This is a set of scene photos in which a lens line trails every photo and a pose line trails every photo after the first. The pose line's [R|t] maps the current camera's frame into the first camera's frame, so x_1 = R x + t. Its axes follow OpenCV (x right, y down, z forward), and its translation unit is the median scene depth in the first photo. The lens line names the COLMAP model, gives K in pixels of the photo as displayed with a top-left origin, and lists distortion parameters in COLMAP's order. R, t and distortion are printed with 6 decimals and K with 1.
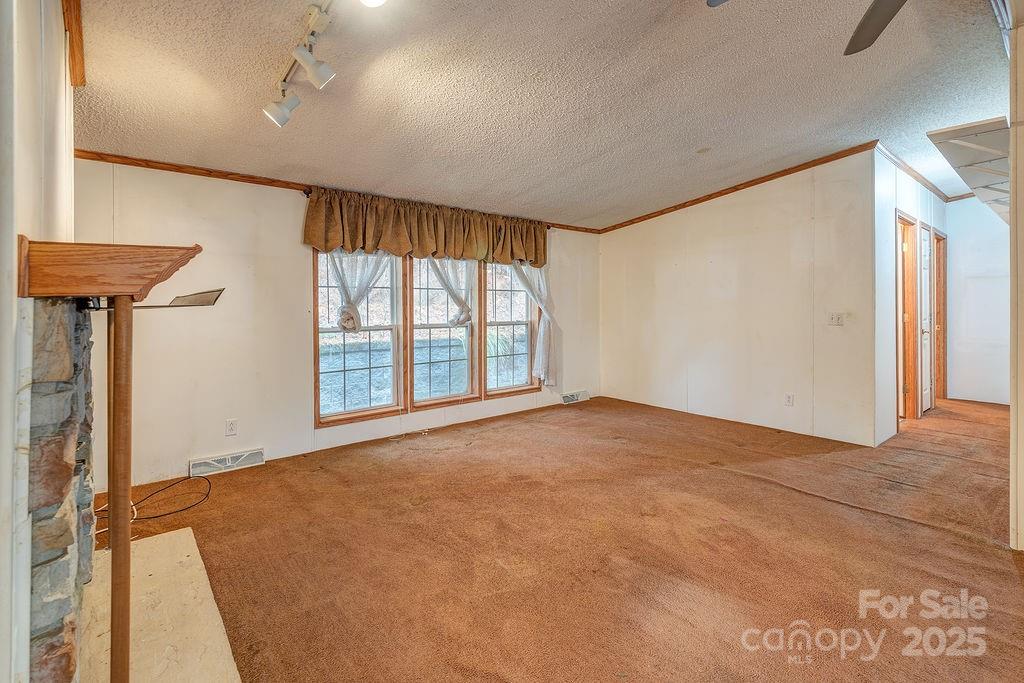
lens RADIAL K [[474.4, 0, 511.9], [0, 474.4, 300.0], [0, 0, 1]] dist [0.035760, -0.000148]
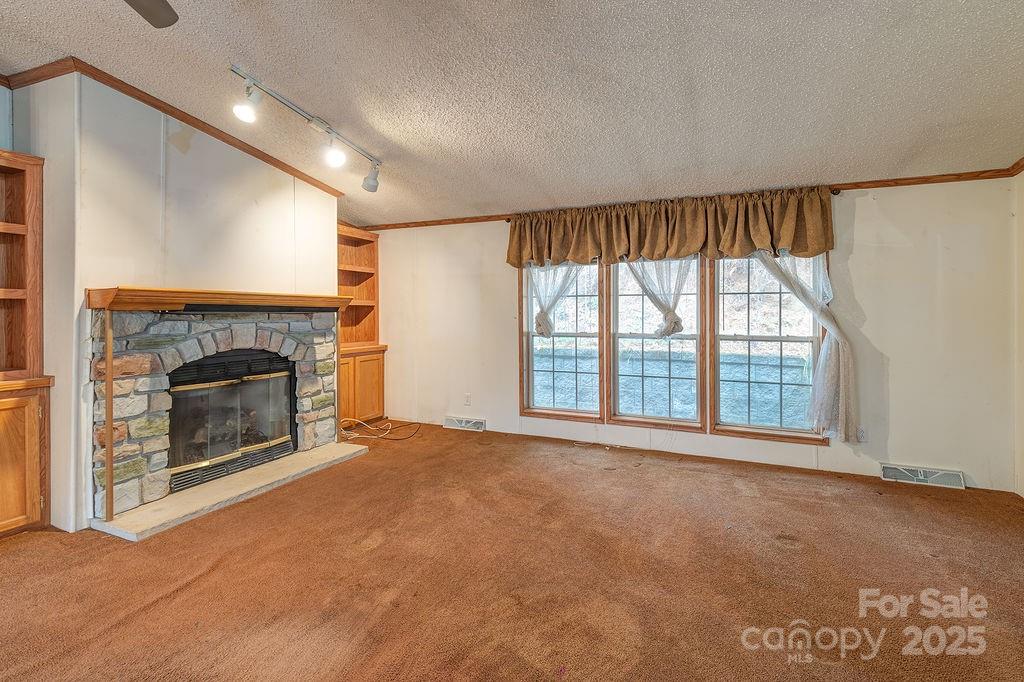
lens RADIAL K [[472.2, 0, 515.5], [0, 472.2, 306.8], [0, 0, 1]] dist [0.001681, -0.000357]
pose [[0.442456, -0.006553, -0.896766, 0.544090], [0.008062, 0.999962, -0.003329, 0.000004], [0.896754, -0.005757, 0.442492, 0.395112]]
